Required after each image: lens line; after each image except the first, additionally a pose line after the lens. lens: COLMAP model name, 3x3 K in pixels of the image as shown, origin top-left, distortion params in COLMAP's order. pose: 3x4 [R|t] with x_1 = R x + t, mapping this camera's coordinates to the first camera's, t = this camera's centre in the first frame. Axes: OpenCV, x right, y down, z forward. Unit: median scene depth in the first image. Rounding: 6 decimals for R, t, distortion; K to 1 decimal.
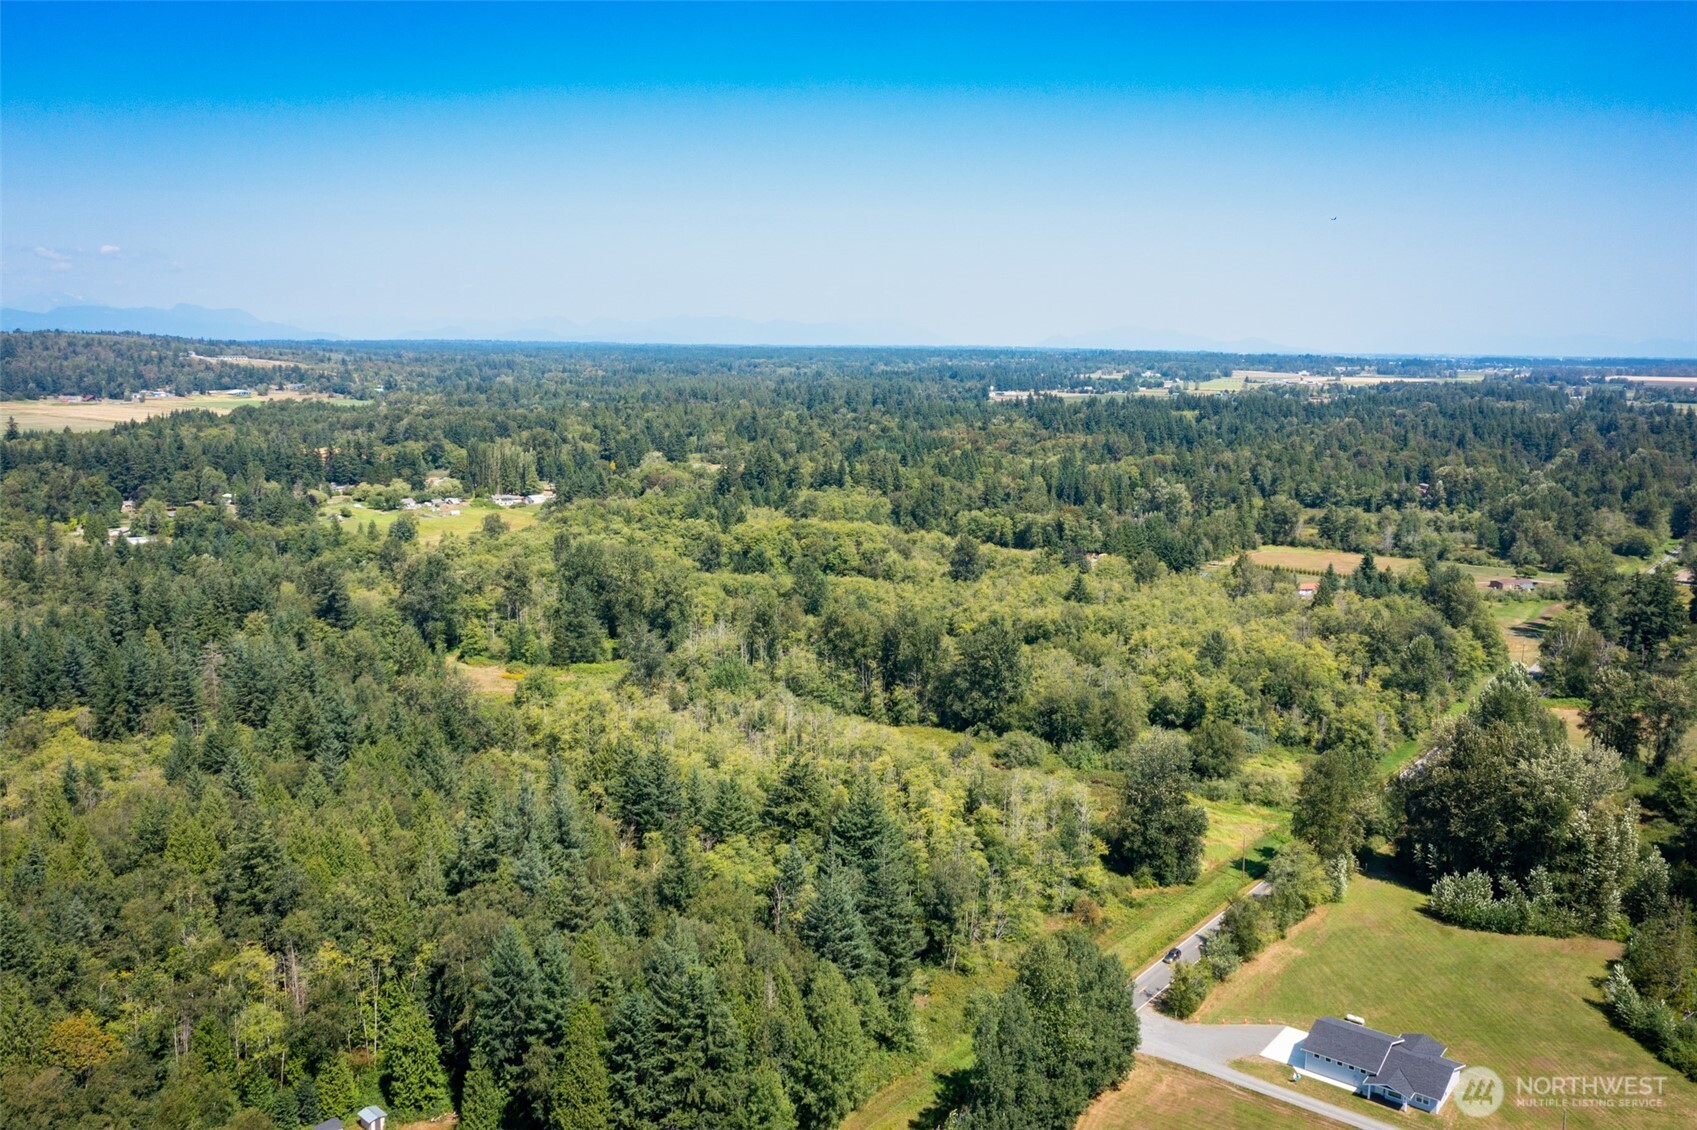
lens RADIAL K [[1347.6, 0, 848.1], [0, 1347.6, 561.9], [0, 0, 1]] dist [0.010938, 0.011457]
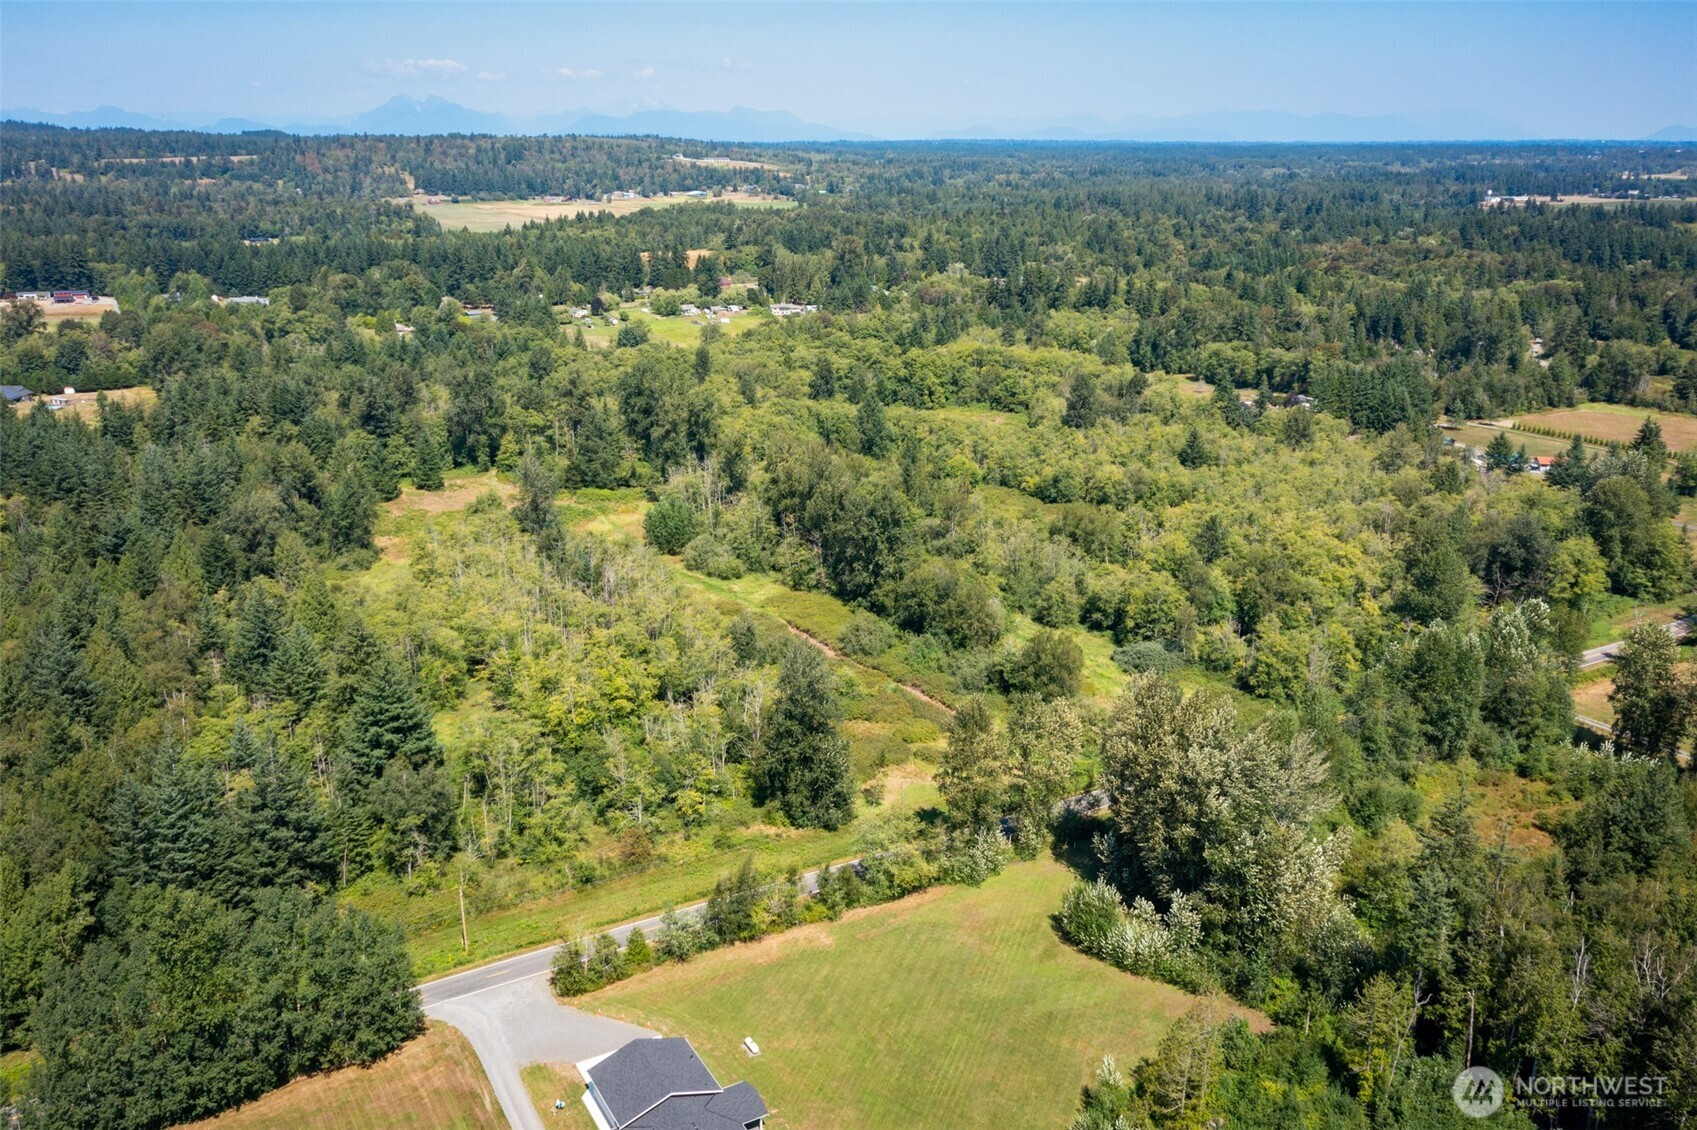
lens RADIAL K [[1347.6, 0, 844.4], [0, 1347.6, 554.7], [0, 0, 1]] dist [0.010938, 0.011457]
pose [[0.929575, 0.100772, -0.354593, 0.149674], [-0.051527, 0.987987, 0.145697, -0.013429], [0.365015, -0.117165, 0.923600, 0.072605]]
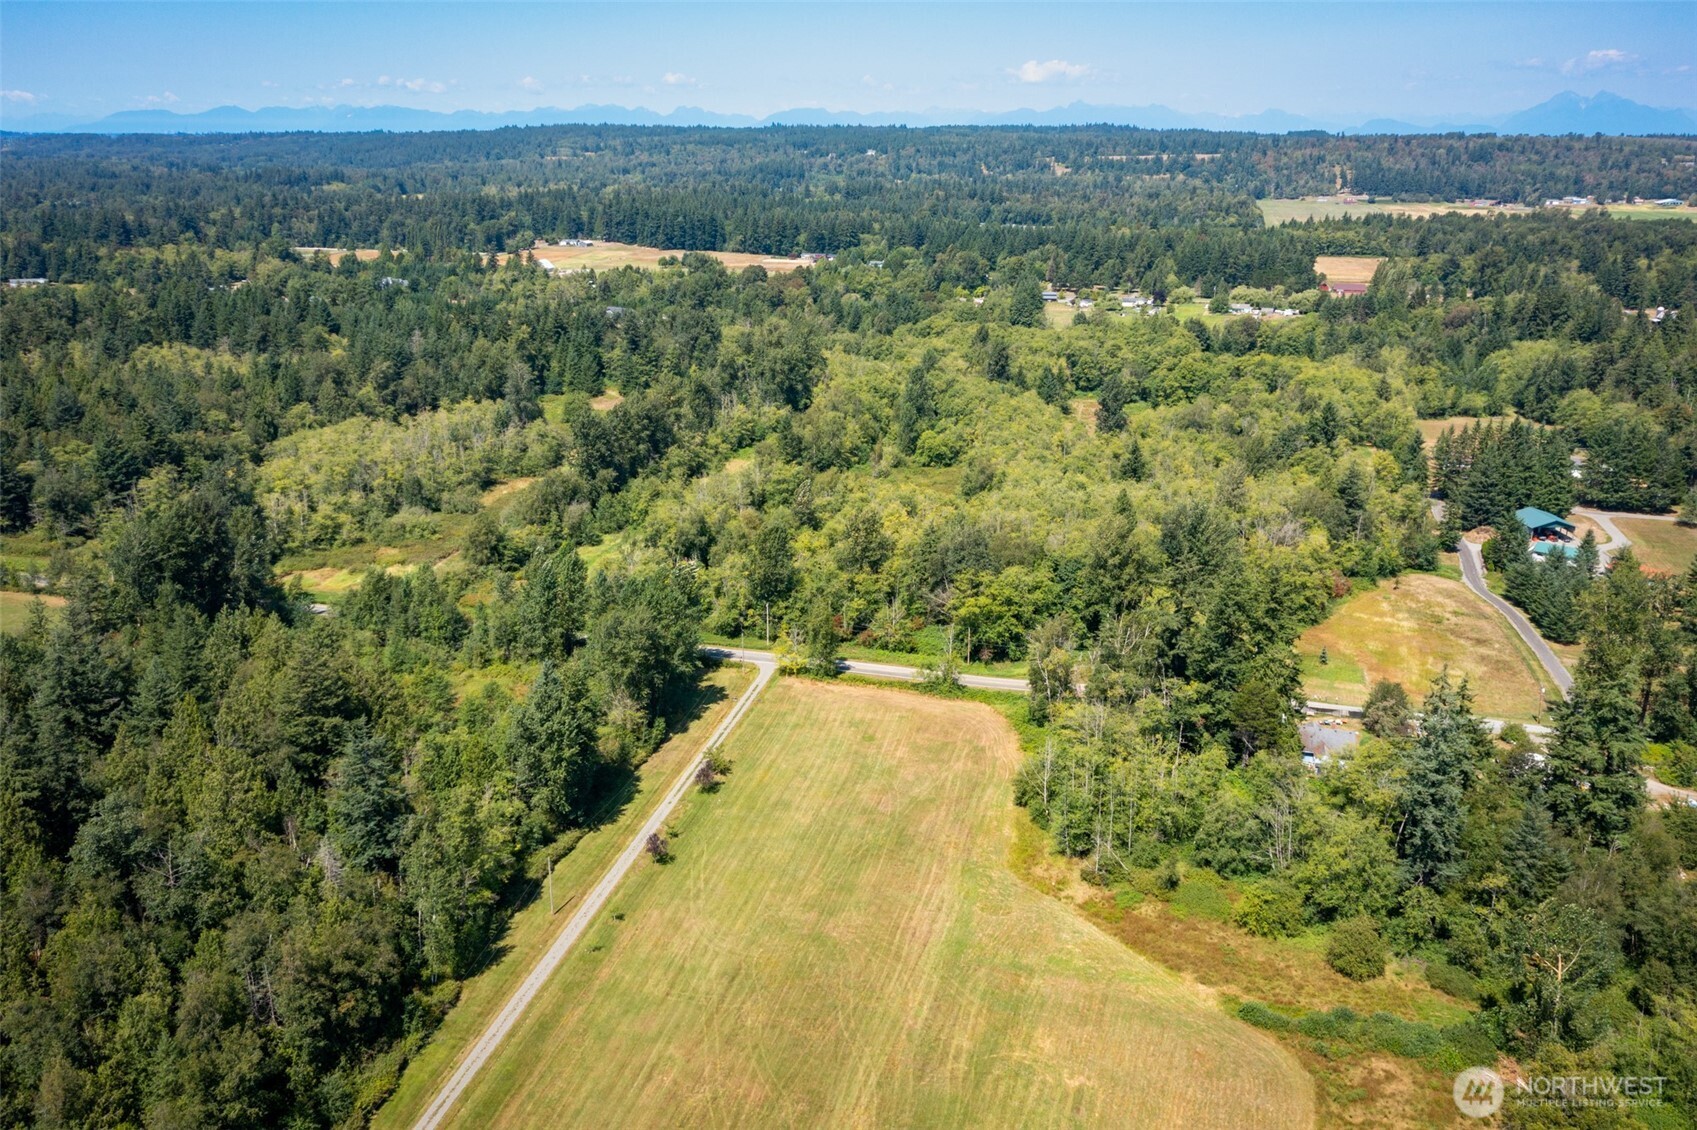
lens RADIAL K [[1347.6, 0, 846.1], [0, 1347.6, 573.8], [0, 0, 1]] dist [0.010938, 0.011457]
pose [[0.412534, 0.276399, -0.867997, 0.437911], [-0.149377, 0.960484, 0.234855, -0.041689], [0.898611, 0.032773, 0.437520, 0.273956]]
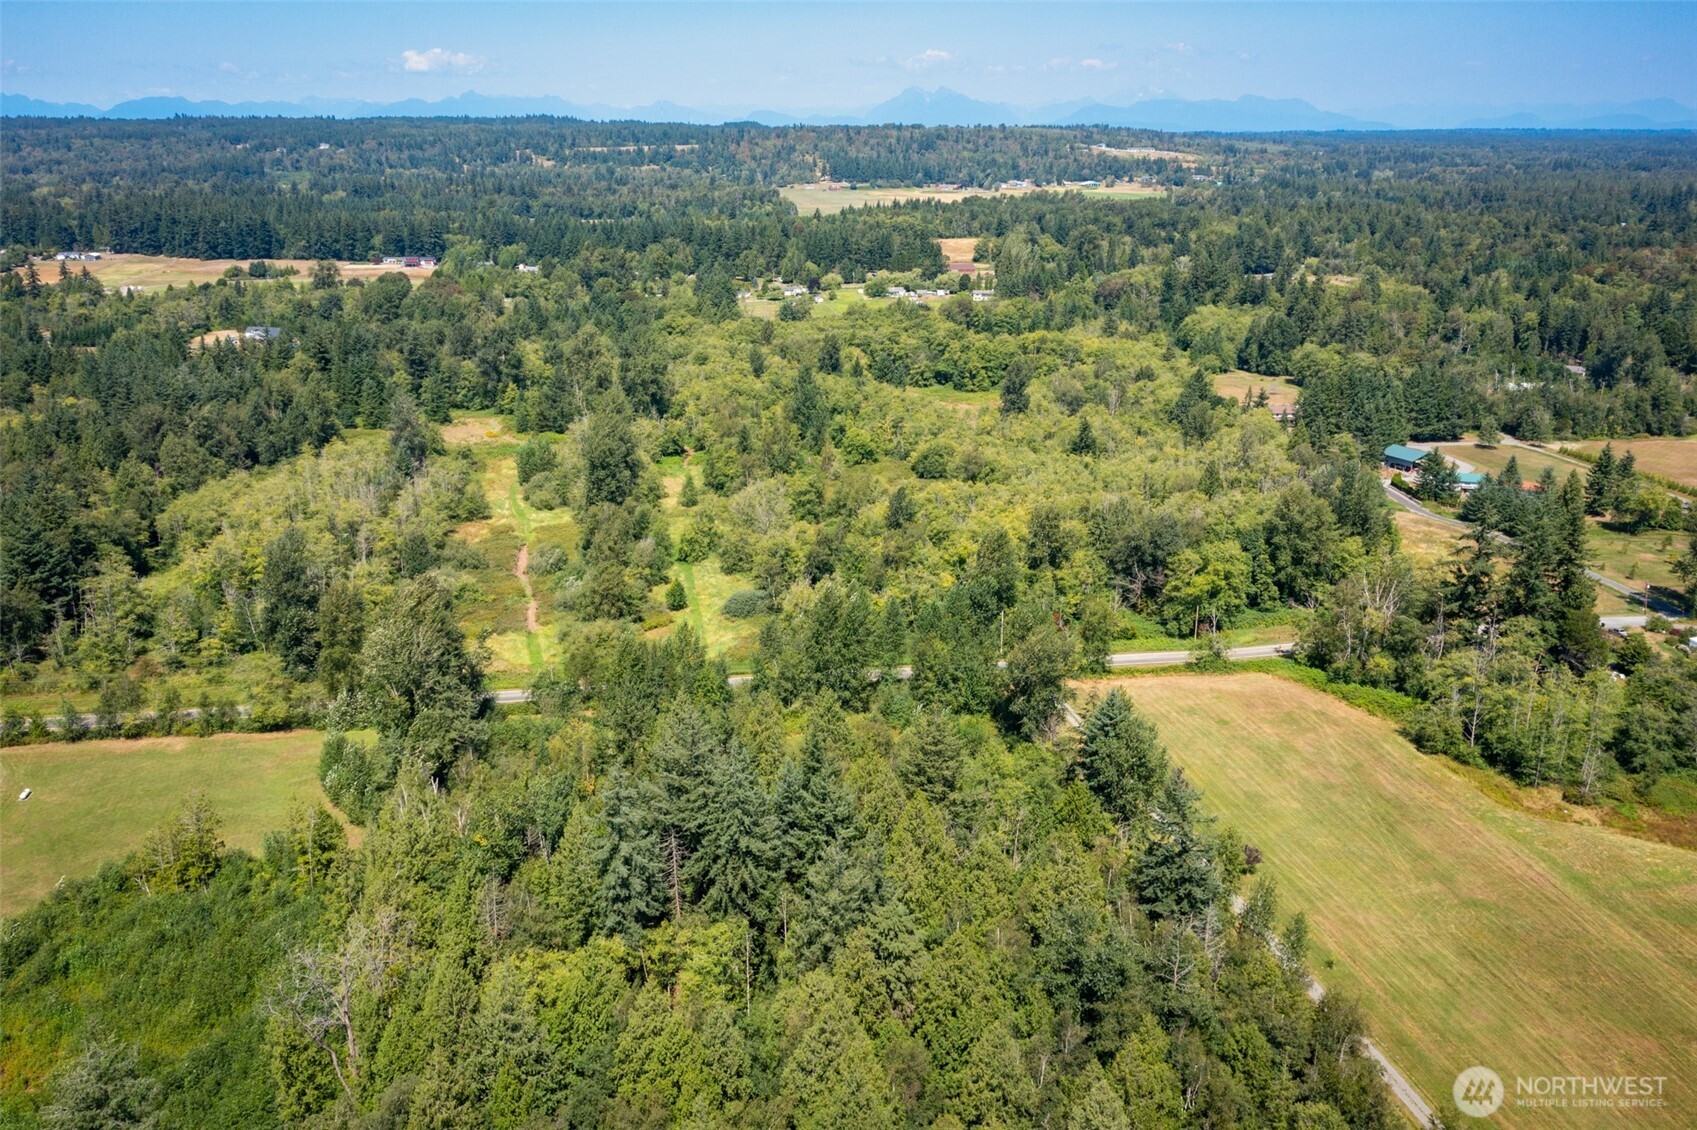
lens RADIAL K [[1347.6, 0, 844.0], [0, 1347.6, 569.2], [0, 0, 1]] dist [0.010938, 0.011457]
pose [[0.746066, 0.199098, -0.635409, 0.330114], [-0.100979, 0.977045, 0.187581, -0.022752], [0.658171, -0.075785, 0.749045, 0.144830]]
